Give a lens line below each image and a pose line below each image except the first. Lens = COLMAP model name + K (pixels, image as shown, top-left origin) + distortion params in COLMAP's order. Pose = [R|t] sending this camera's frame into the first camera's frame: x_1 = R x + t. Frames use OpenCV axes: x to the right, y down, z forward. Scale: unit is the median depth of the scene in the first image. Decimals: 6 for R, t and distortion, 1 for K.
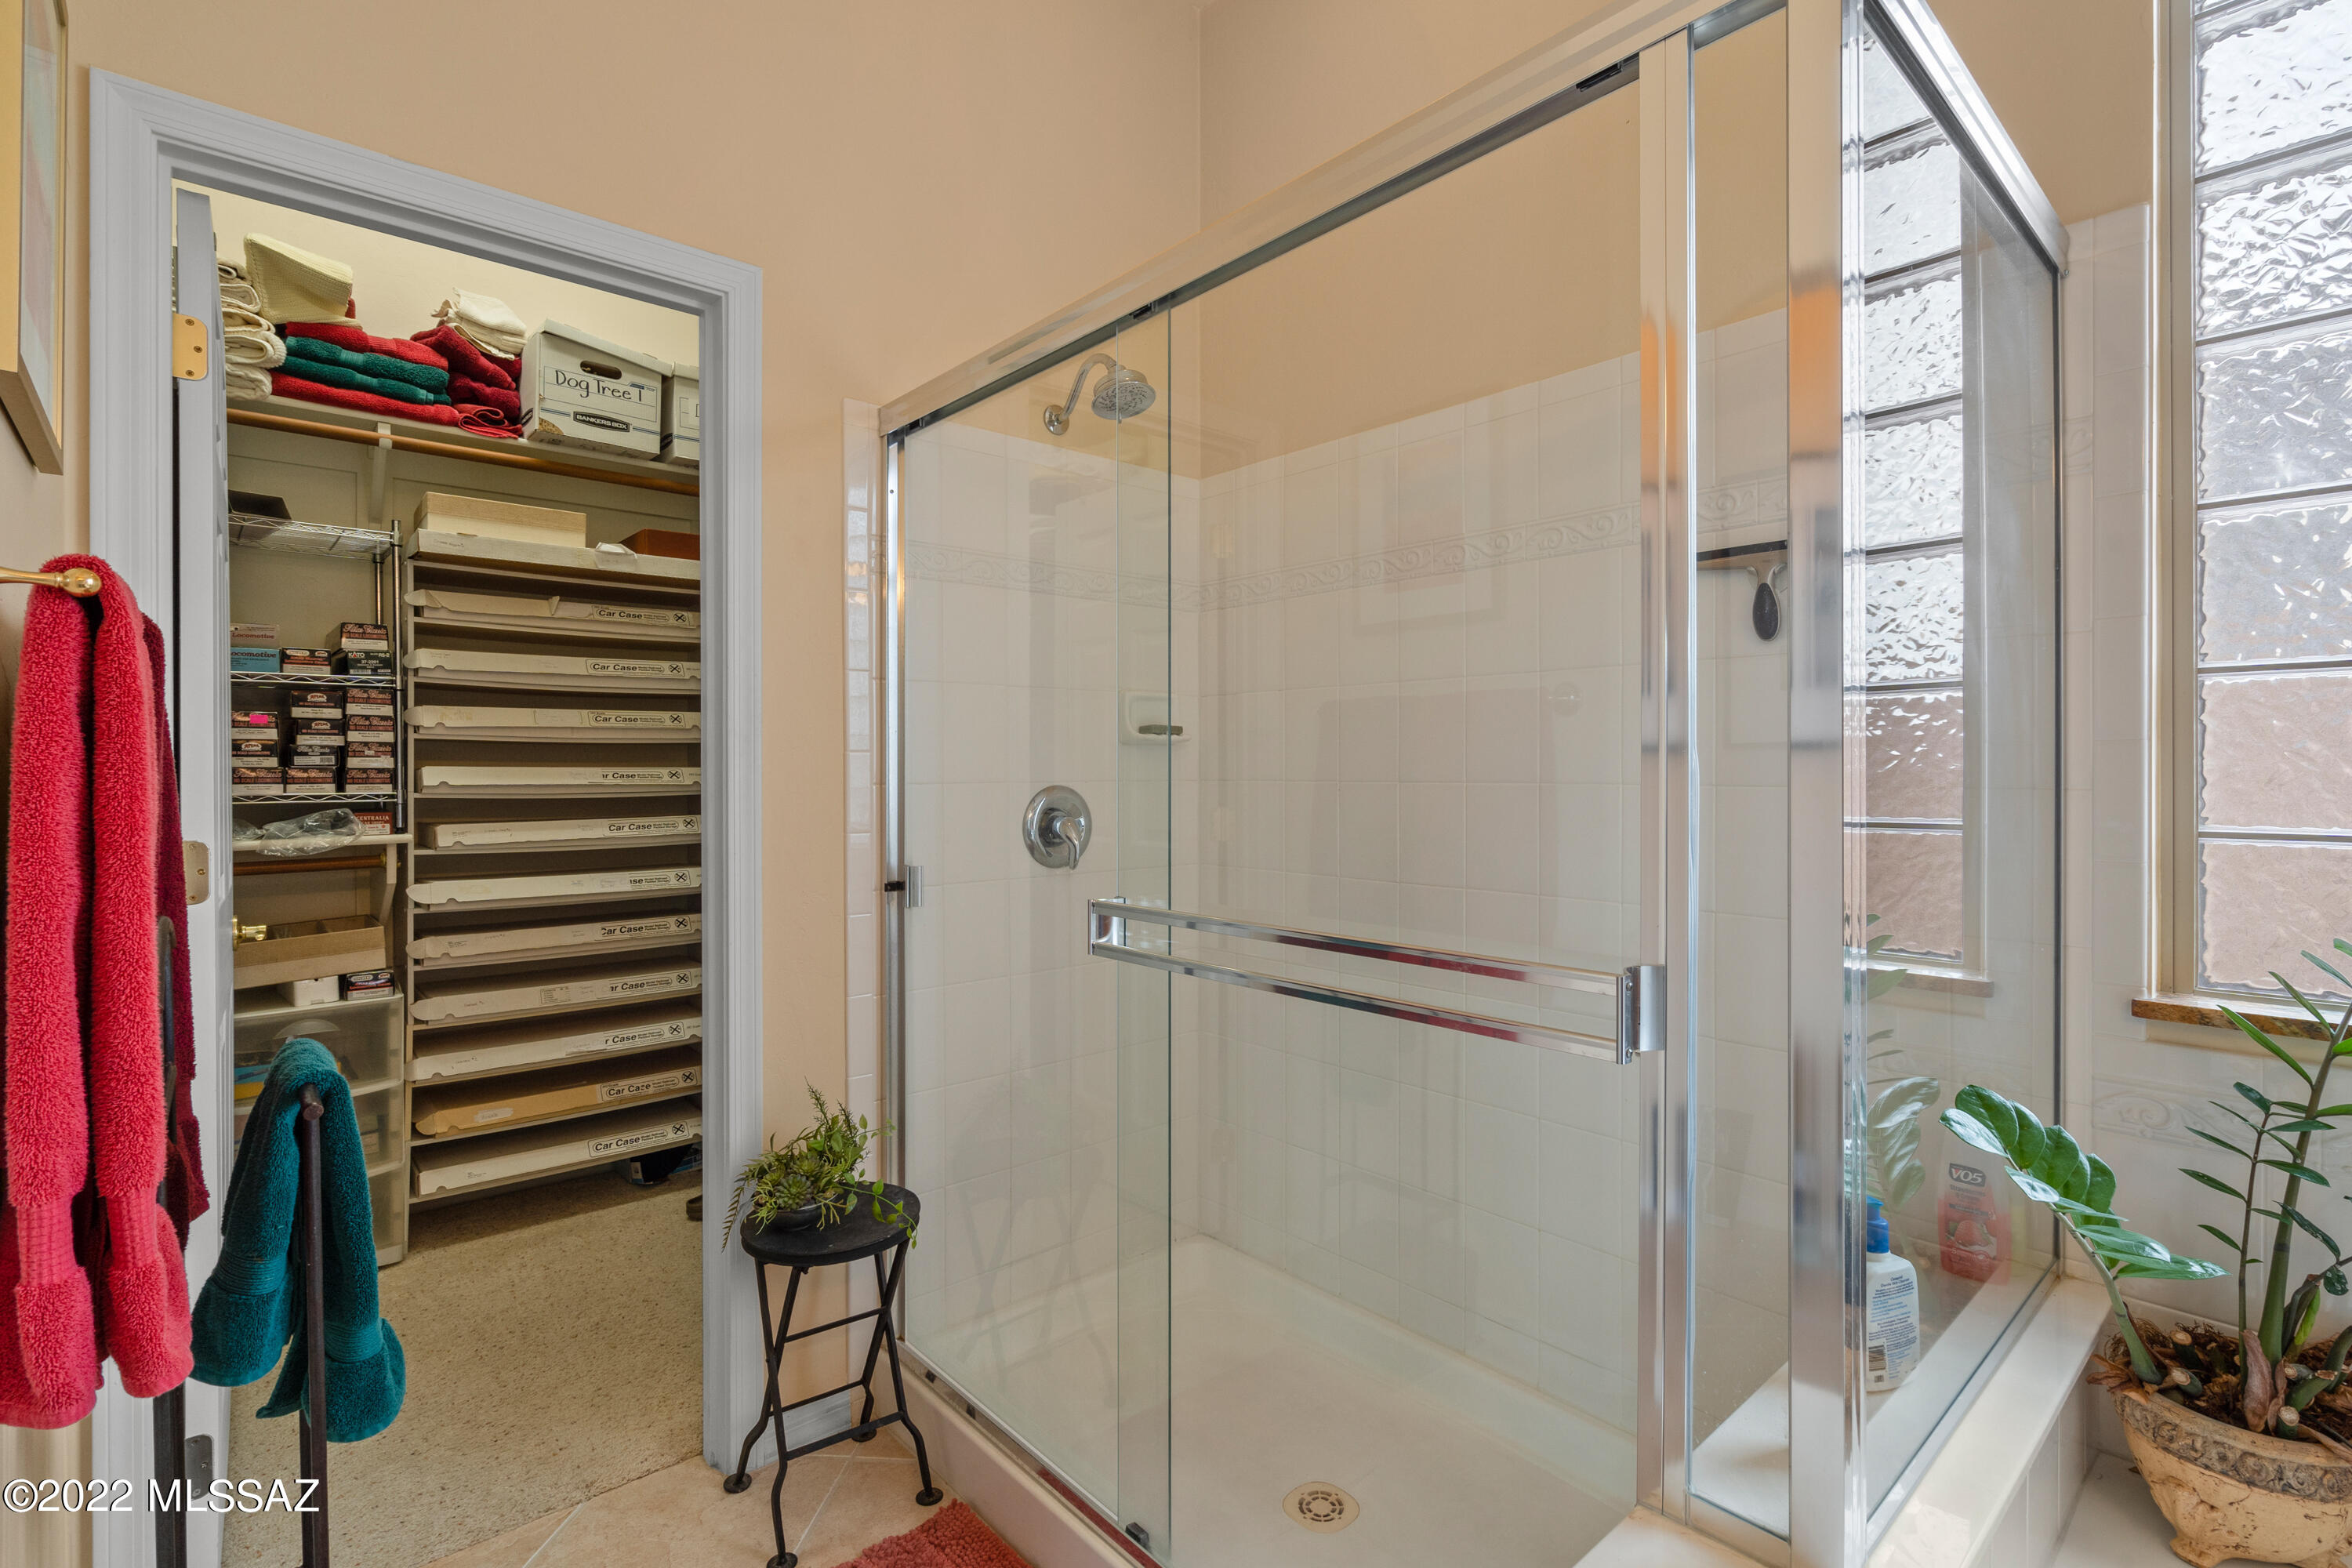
lens RADIAL K [[1090.2, 0, 1180.9], [0, 1090.2, 766.2], [0, 0, 1]] dist [-0.005762, 0.001905]
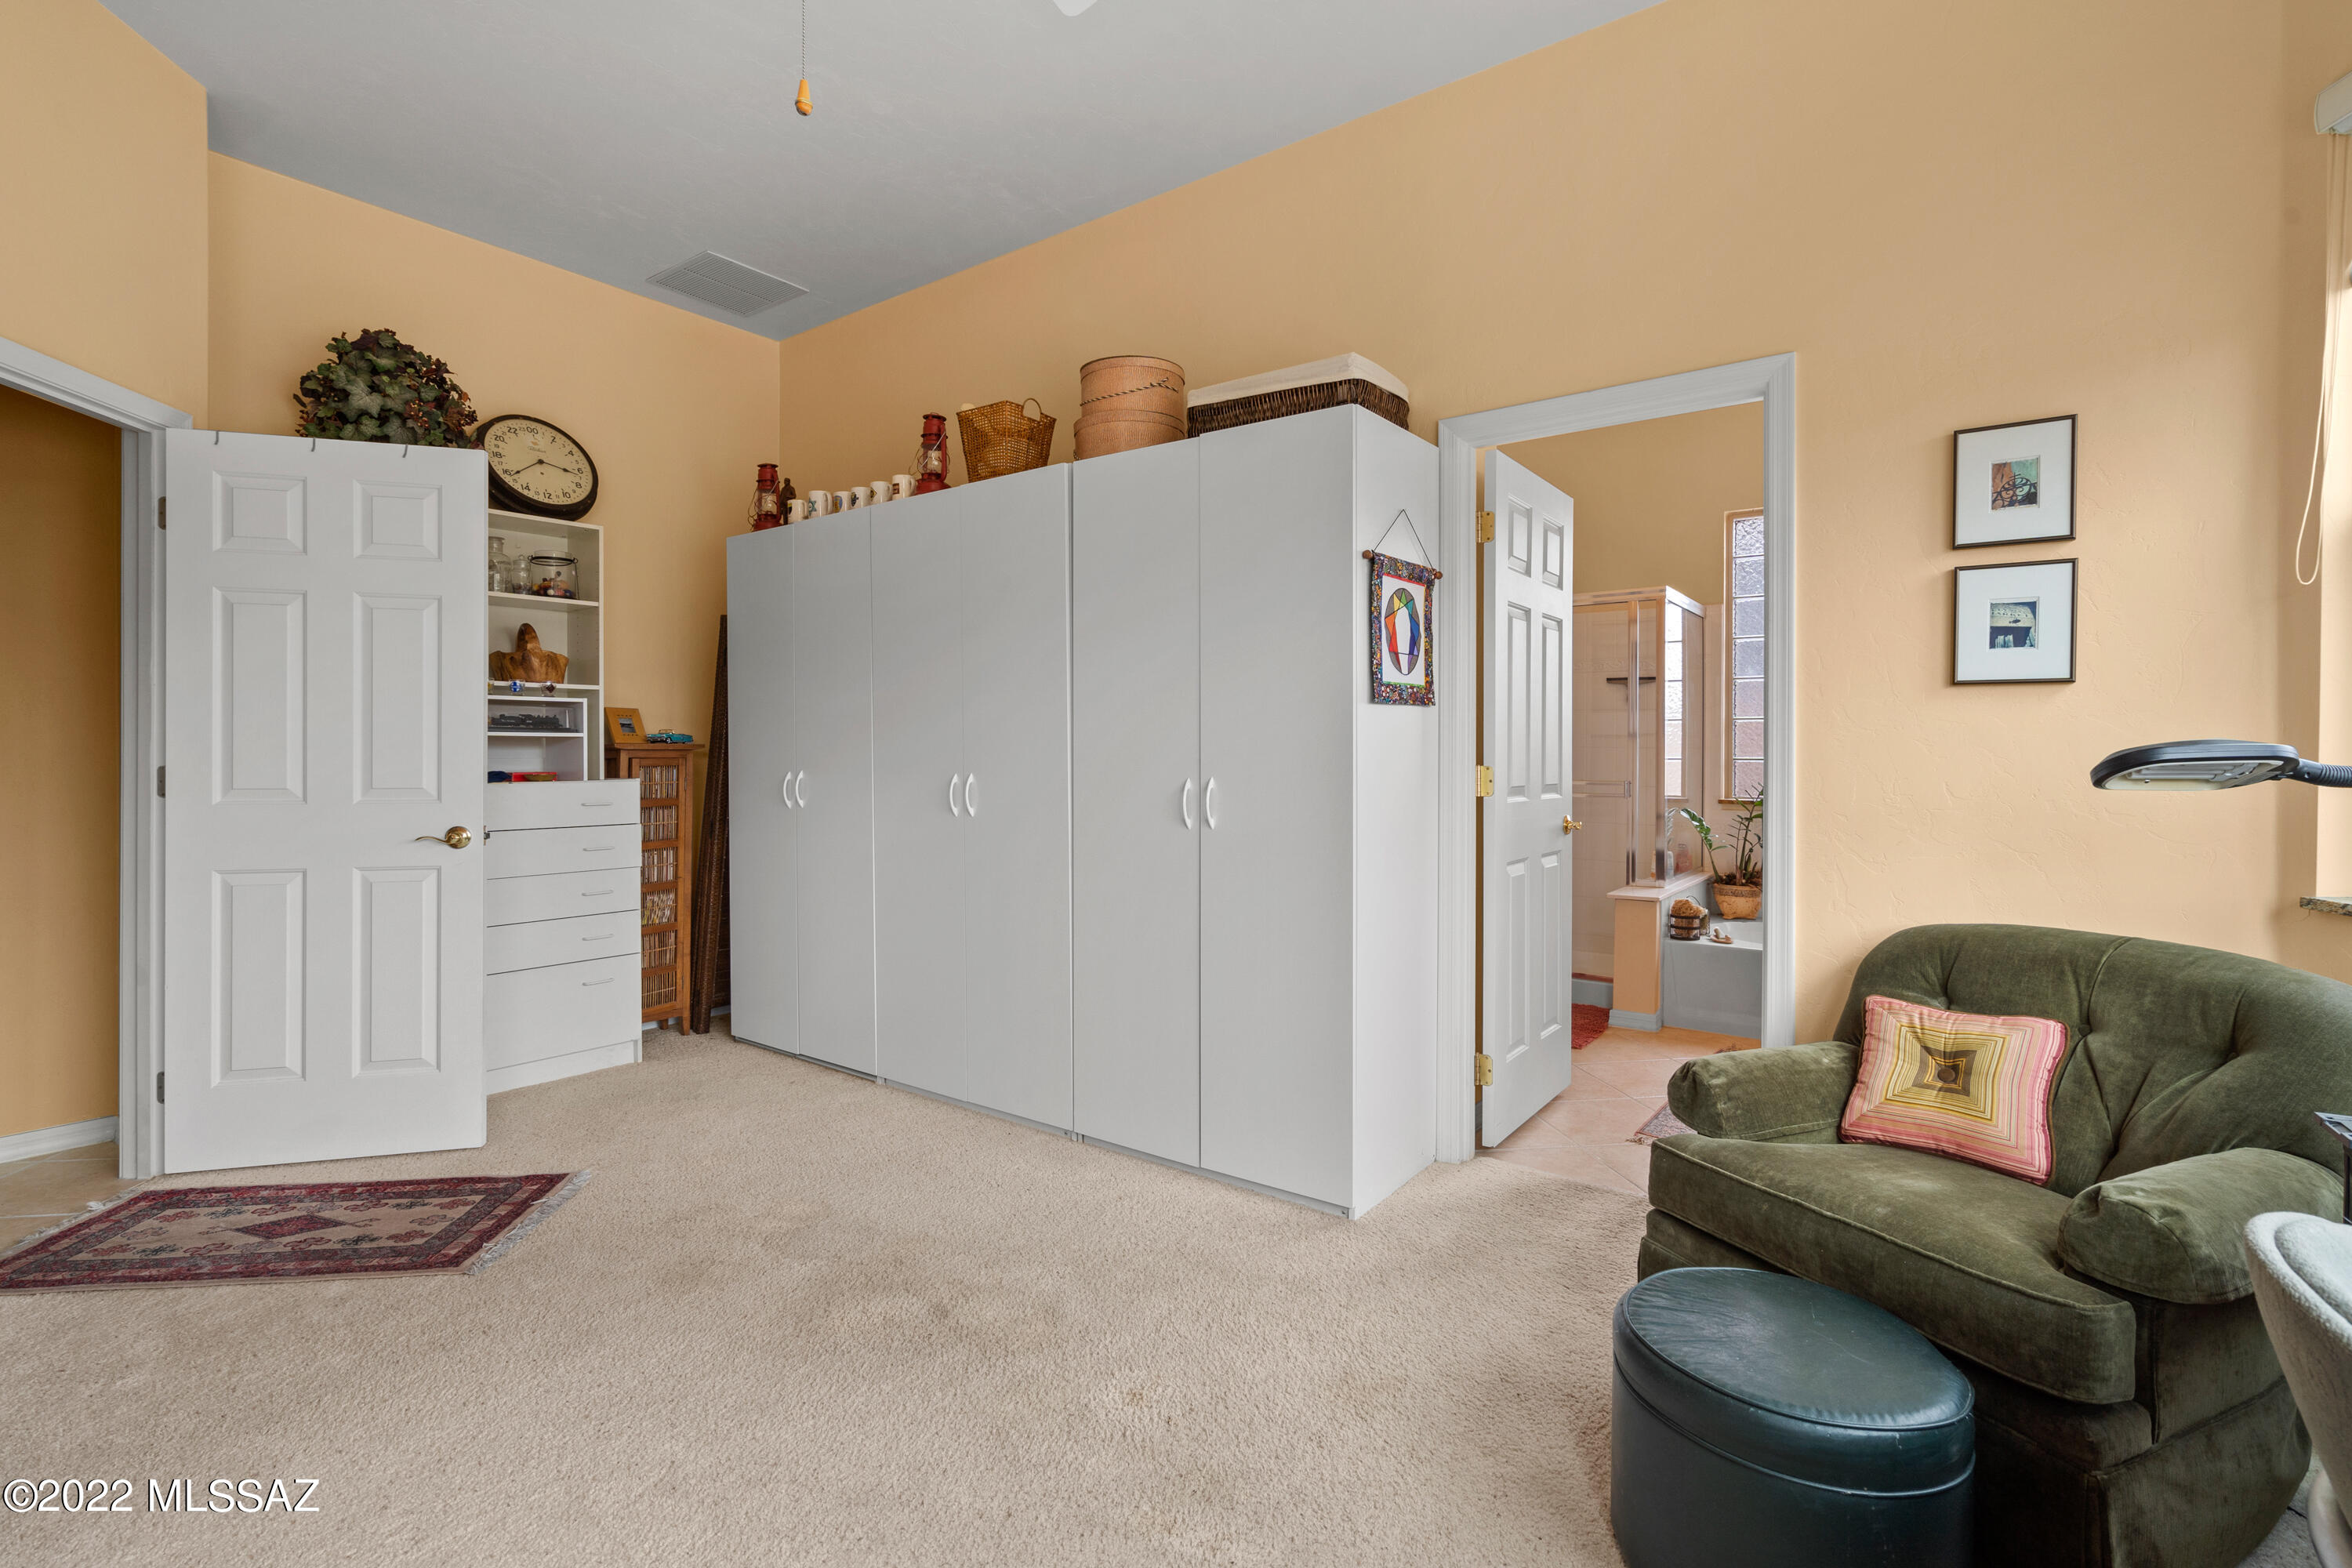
lens RADIAL K [[1090.2, 0, 1174.3], [0, 1090.2, 764.9], [0, 0, 1]] dist [-0.005762, 0.001905]
pose [[0.978086, 0.001050, 0.208199, -2.166172], [-0.003444, 0.999932, 0.011134, 0.052267], [-0.208173, -0.011607, 0.978023, -2.823316]]
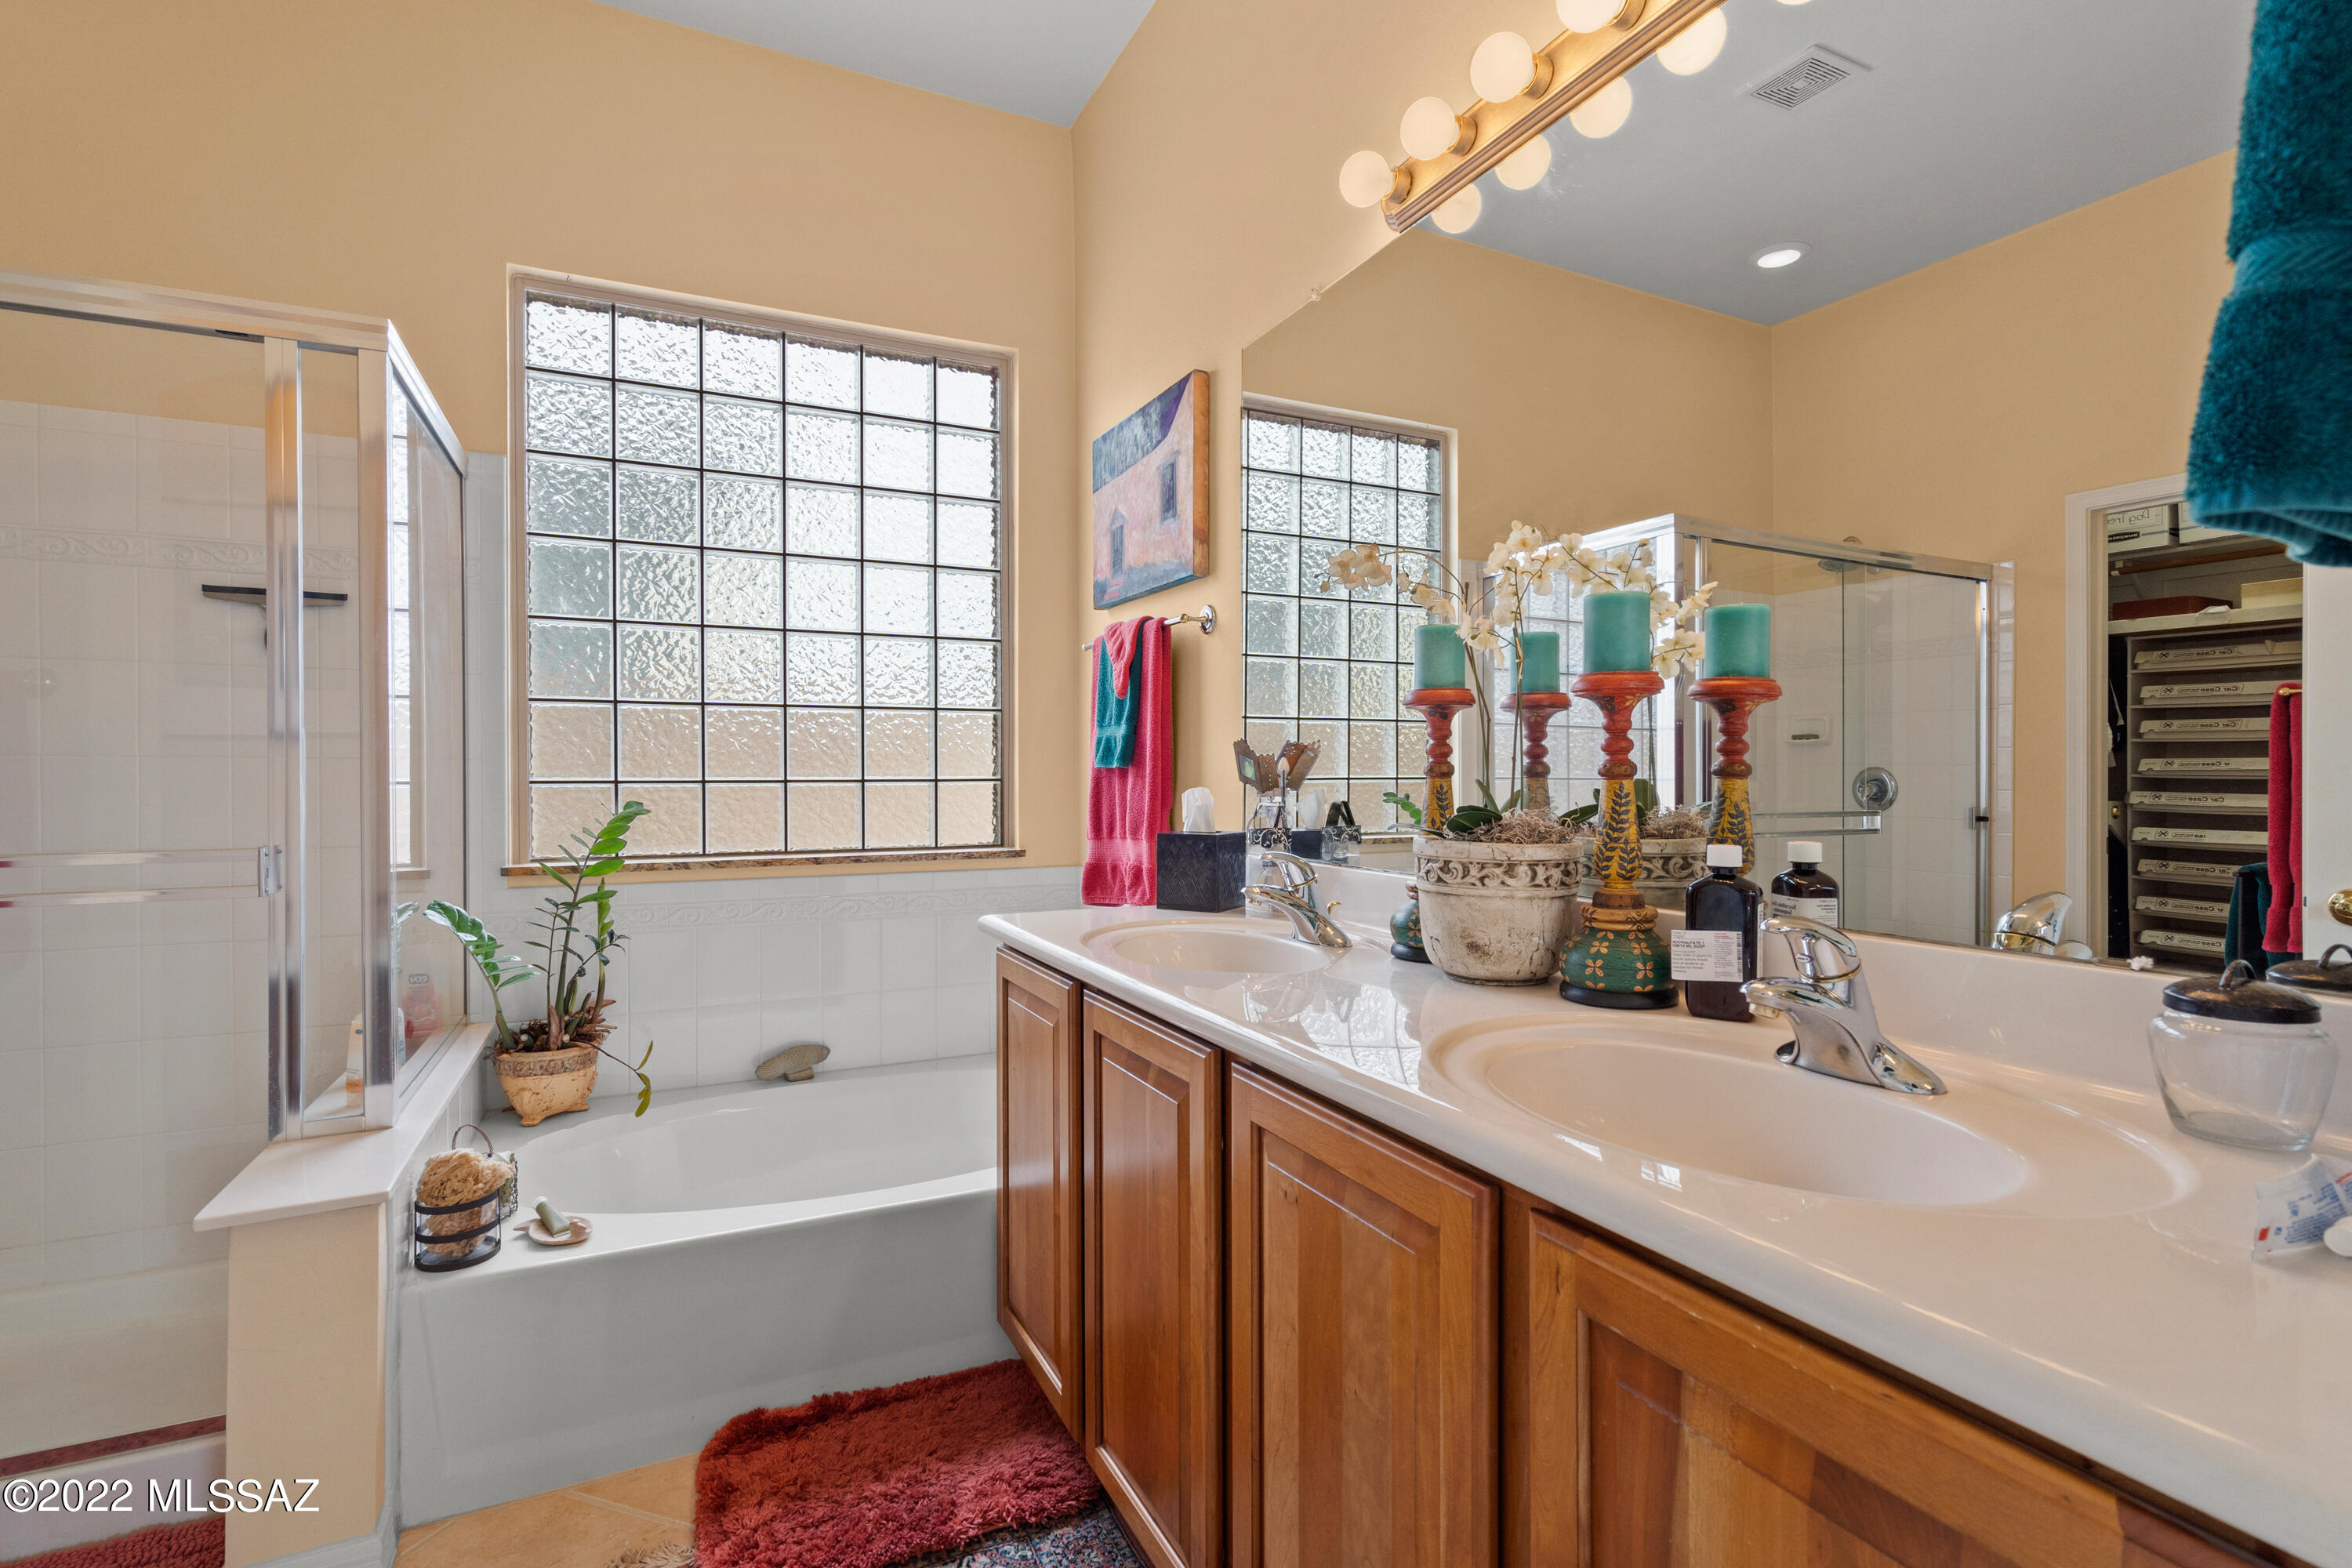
lens RADIAL K [[1090.2, 0, 1175.1], [0, 1090.2, 772.9], [0, 0, 1]] dist [-0.005762, 0.001905]
pose [[0.273397, 0.000249, 0.961901, -0.724439], [0.007081, 0.999972, -0.002271, 0.065498], [-0.961875, 0.007432, 0.273387, -0.752994]]
